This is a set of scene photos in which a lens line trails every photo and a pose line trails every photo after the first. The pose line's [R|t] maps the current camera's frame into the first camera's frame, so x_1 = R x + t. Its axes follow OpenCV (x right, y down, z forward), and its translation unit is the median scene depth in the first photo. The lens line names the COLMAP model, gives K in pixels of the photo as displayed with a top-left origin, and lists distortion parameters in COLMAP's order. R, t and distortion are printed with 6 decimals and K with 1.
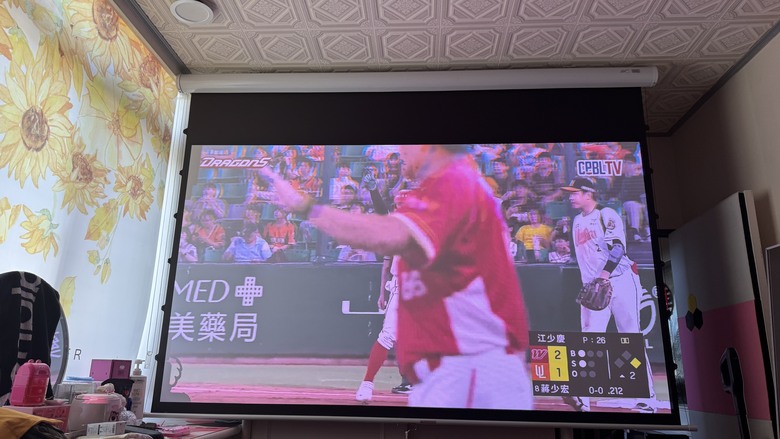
lens RADIAL K [[543.3, 0, 390.0], [0, 543.3, 219.5], [0, 0, 1]] dist [-0.000774, -0.007897]
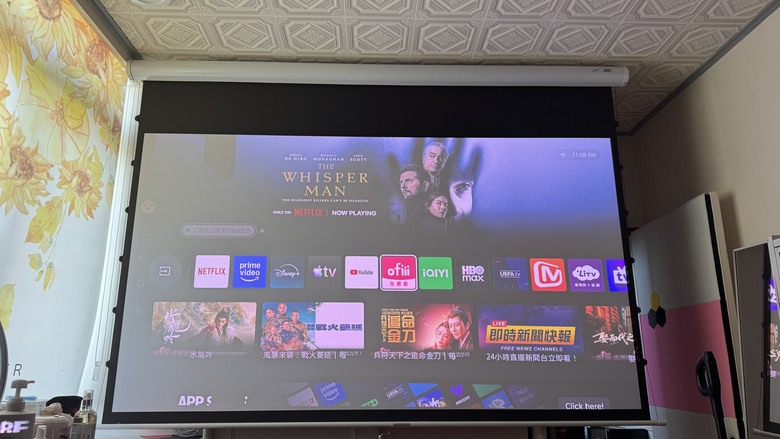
lens RADIAL K [[543.3, 0, 390.0], [0, 543.3, 219.5], [0, 0, 1]] dist [-0.000774, -0.007897]
pose [[0.995498, 0.002570, 0.094743, -0.040941], [-0.004252, 0.999837, 0.017563, -0.017210], [-0.094682, -0.017887, 0.995347, 0.044179]]
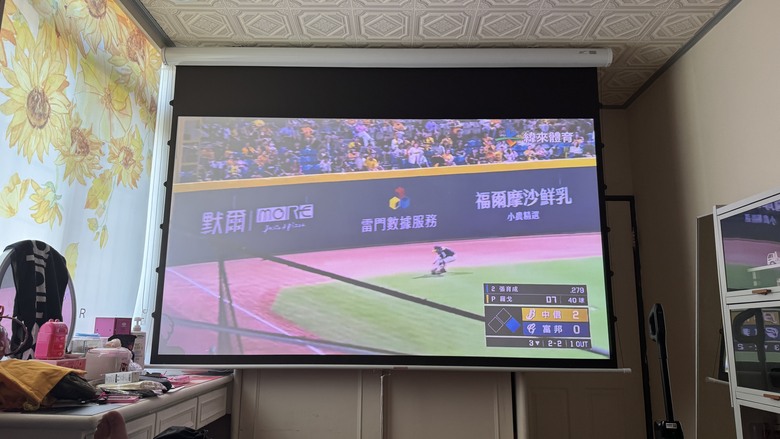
lens RADIAL K [[543.3, 0, 390.0], [0, 543.3, 219.5], [0, 0, 1]] dist [-0.000774, -0.007897]
pose [[0.998555, 0.000371, 0.053735, -0.012625], [-0.004893, 0.996450, 0.084041, -0.031517], [-0.053513, -0.084182, 0.995012, -0.097268]]
